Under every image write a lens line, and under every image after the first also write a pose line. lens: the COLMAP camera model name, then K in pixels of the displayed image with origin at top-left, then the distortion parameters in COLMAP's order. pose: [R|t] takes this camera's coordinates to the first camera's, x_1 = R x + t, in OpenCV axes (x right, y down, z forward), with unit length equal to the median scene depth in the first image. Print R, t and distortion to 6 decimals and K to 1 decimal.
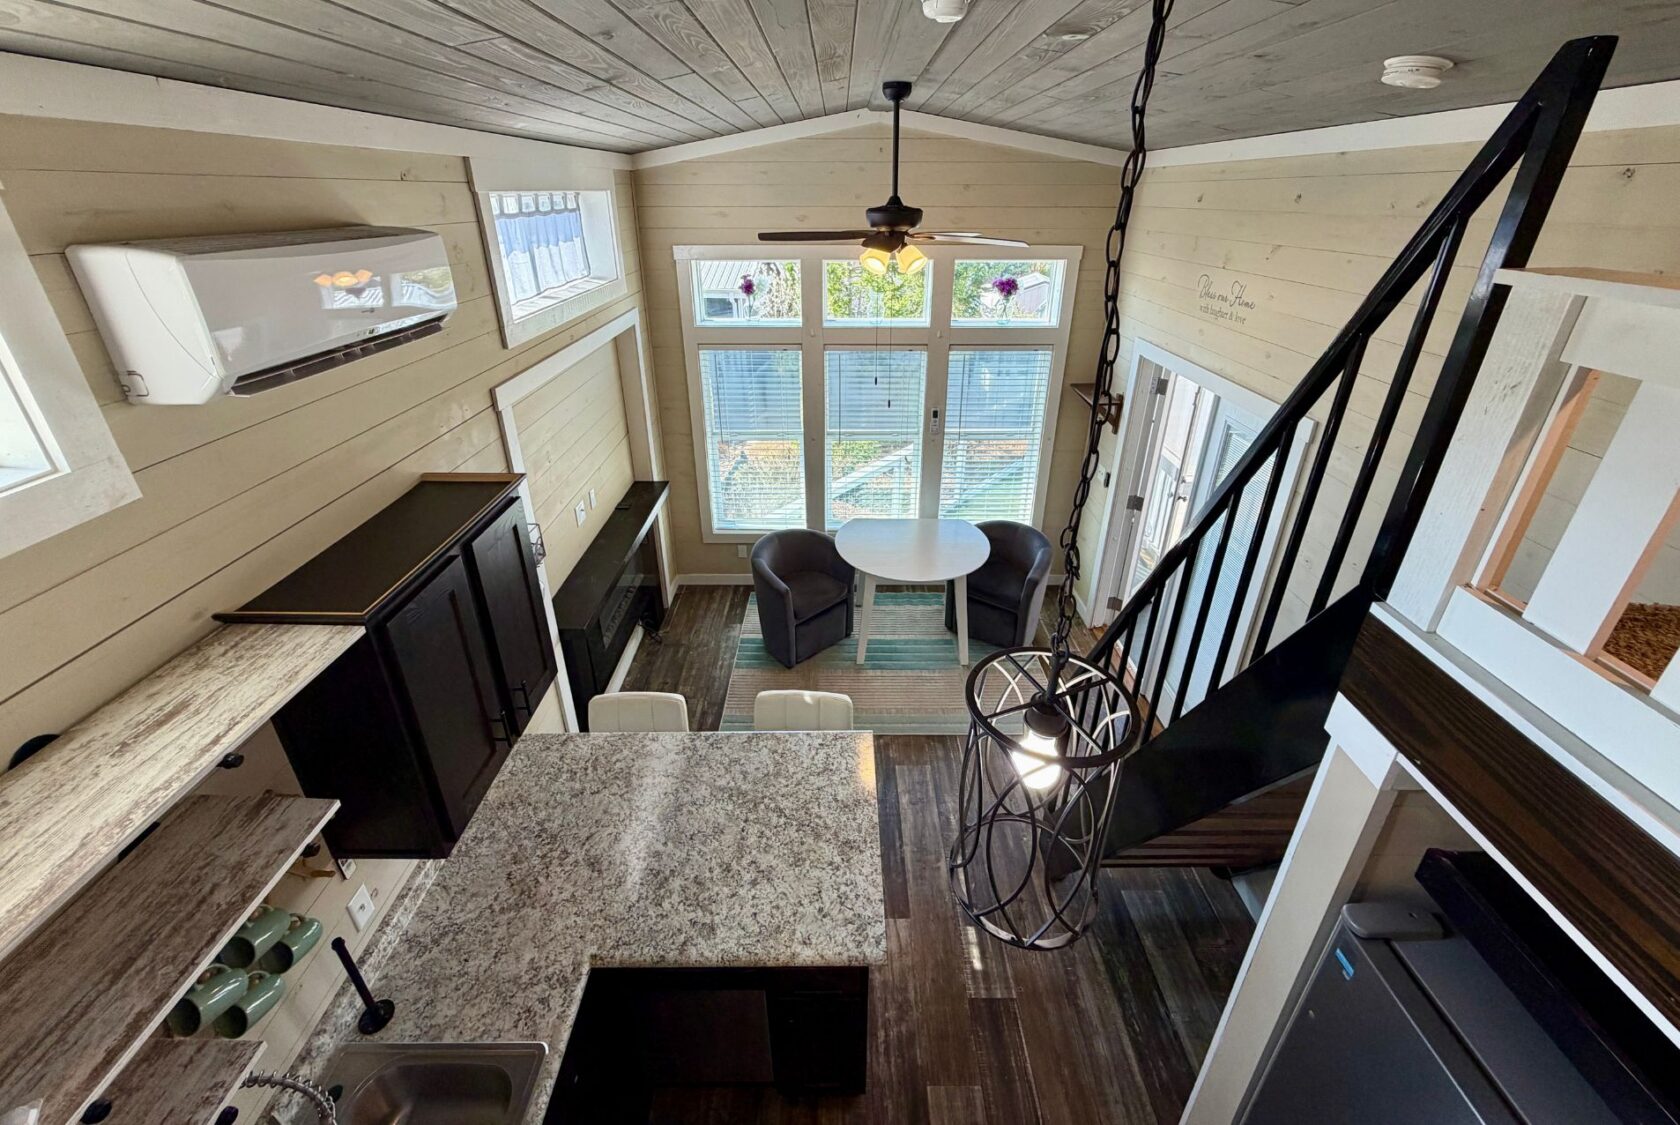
lens RADIAL K [[660.0, 0, 835.7], [0, 660.0, 485.9], [0, 0, 1]] dist [0.000902, -0.000059]
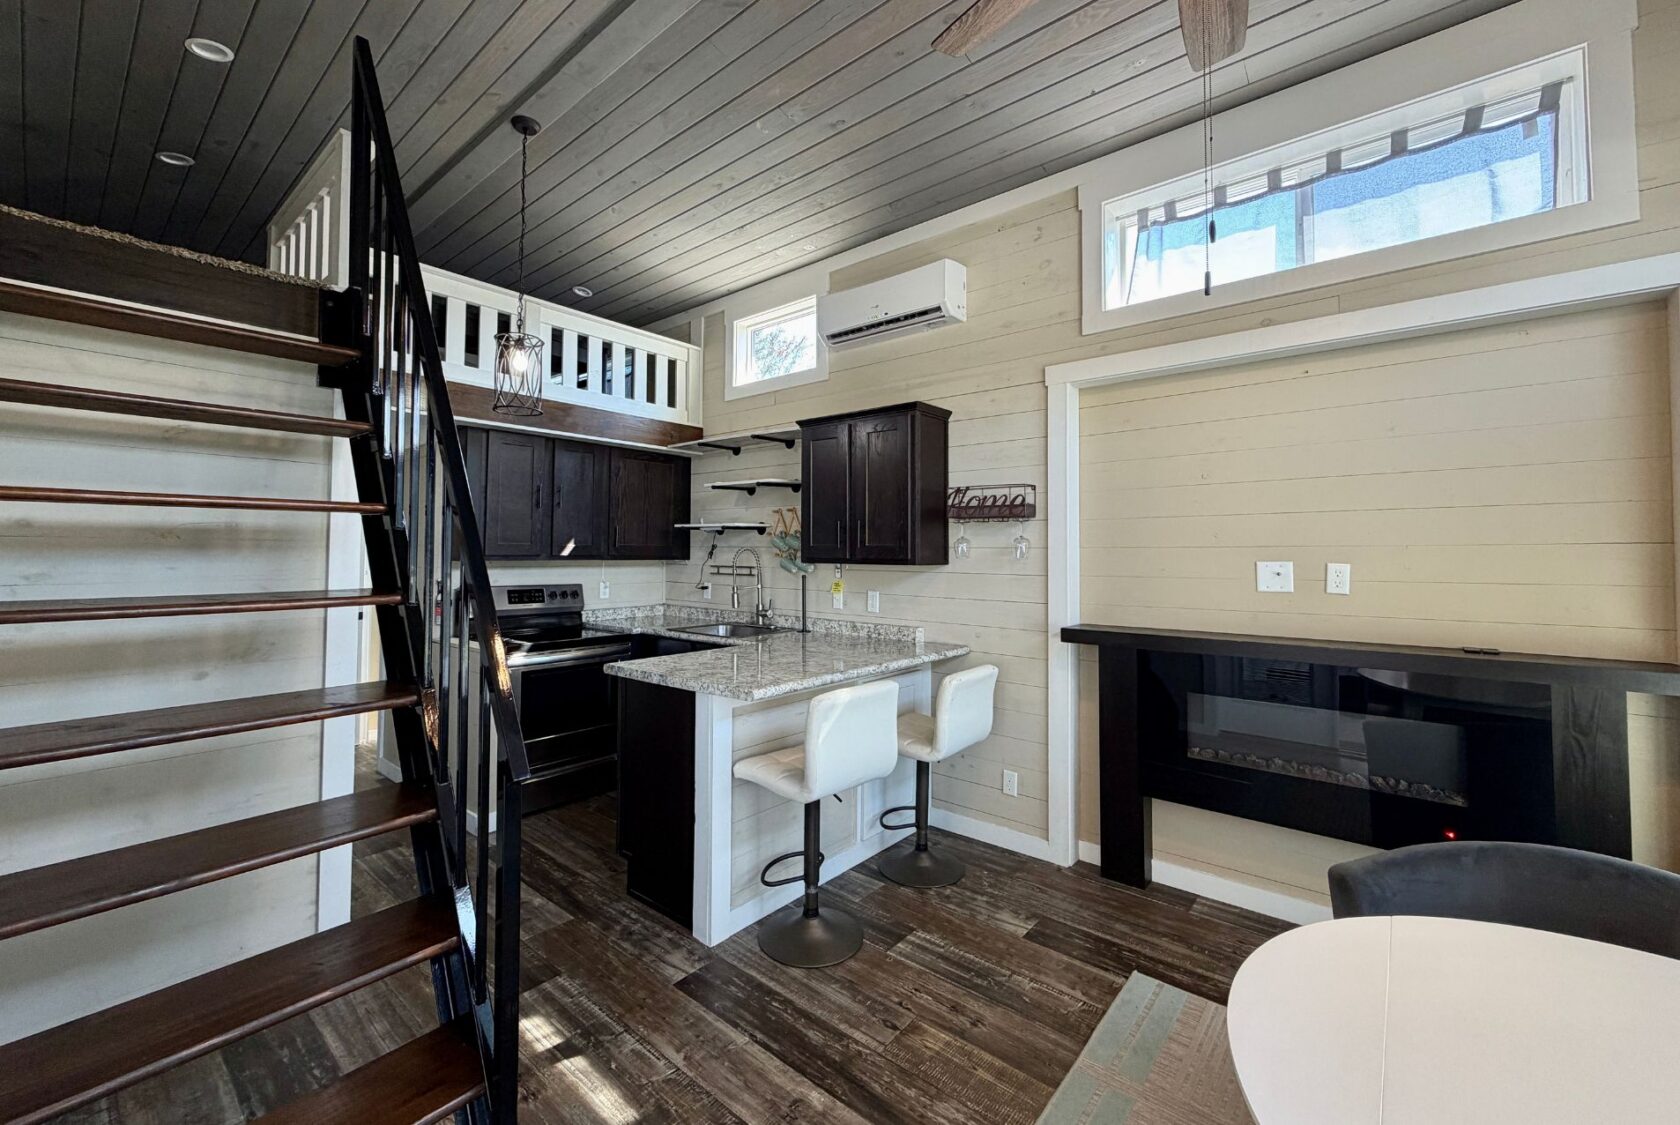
lens RADIAL K [[660.0, 0, 836.2], [0, 660.0, 533.9], [0, 0, 1]] dist [0.000902, -0.000059]
pose [[-0.629362, -0.022570, -0.776785, 0.543734], [-0.316481, 0.920374, 0.229675, -0.019233], [0.709749, 0.390387, -0.586391, 1.289975]]
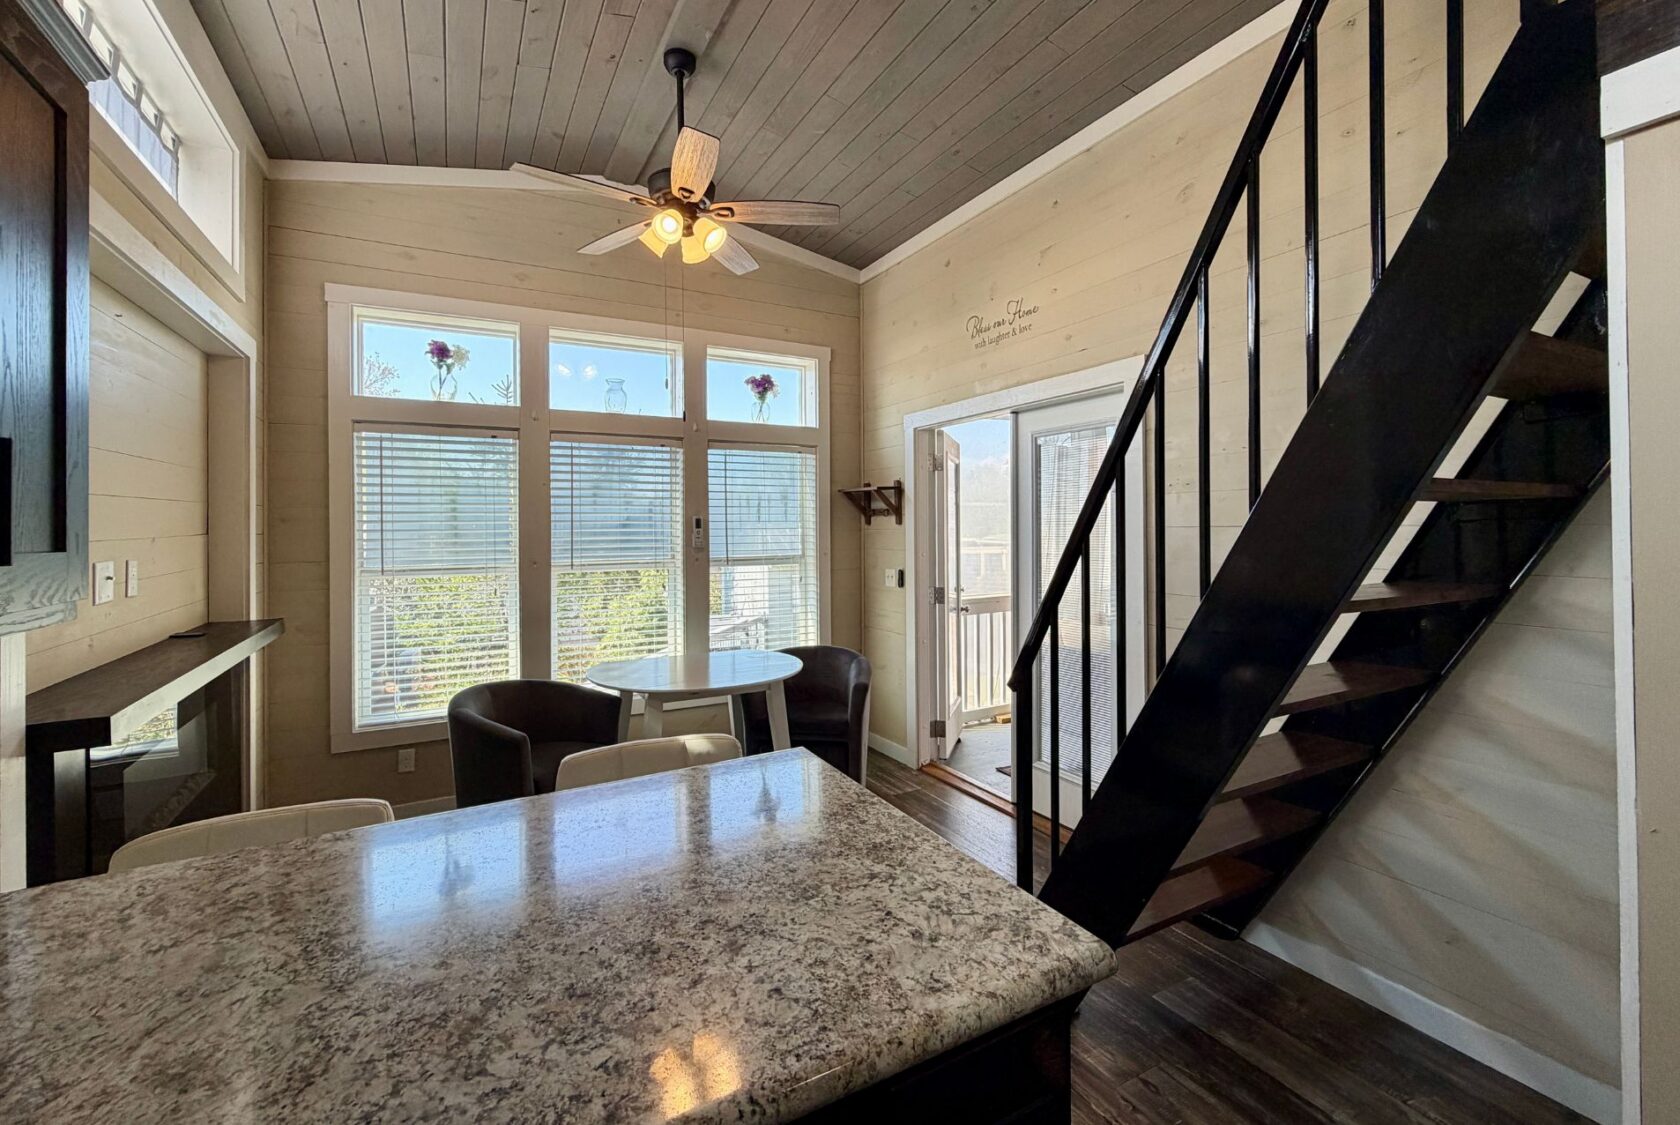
lens RADIAL K [[706.9, 0, 829.6], [0, 706.9, 520.4], [0, 0, 1]] dist [0.000526, -0.000777]
pose [[0.879911, -0.000480, 0.475139, -0.186110], [0.196251, 0.911080, -0.362518, 0.366523], [-0.432716, 0.412230, 0.801763, 0.369265]]
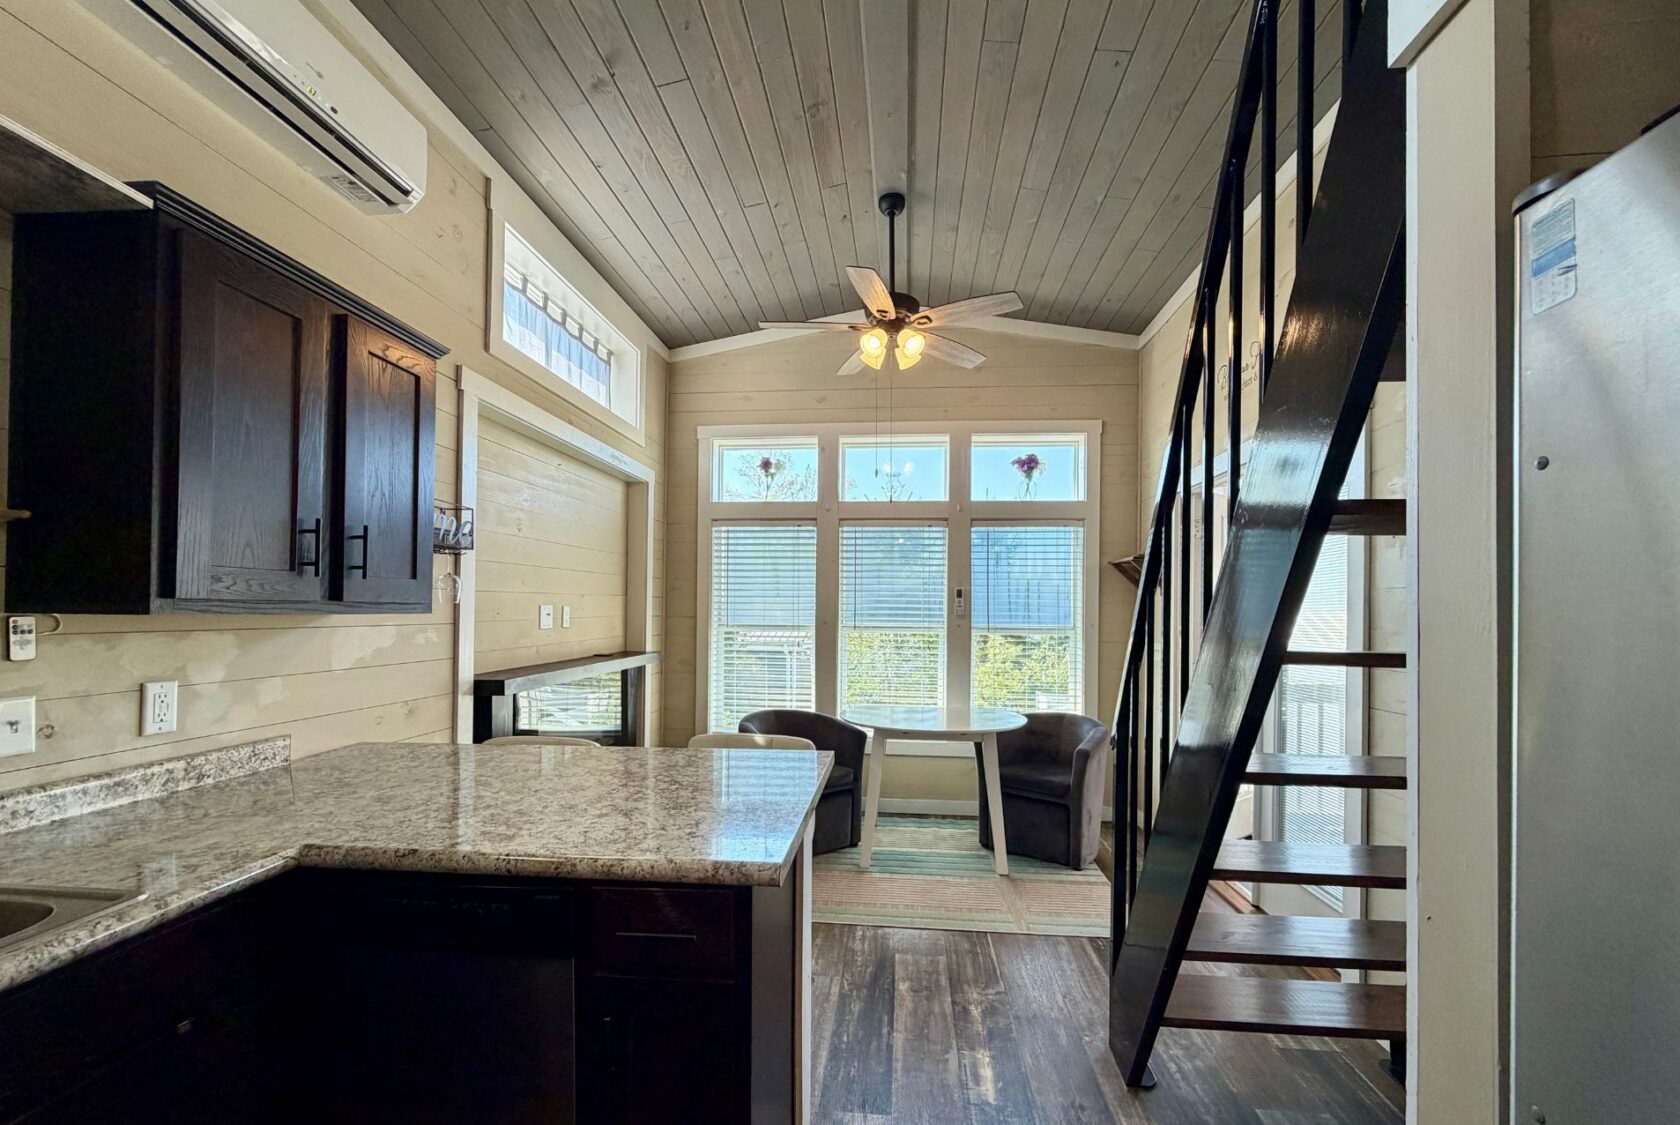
lens RADIAL K [[674.5, 0, 837.6], [0, 674.5, 604.8], [0, 0, 1]] dist [-0.000293, 0.000365]
pose [[0.995629, 0.011153, -0.092726, 0.110847], [-0.048253, 0.911492, -0.408478, 0.460623], [0.079963, 0.411167, 0.908046, 0.234526]]
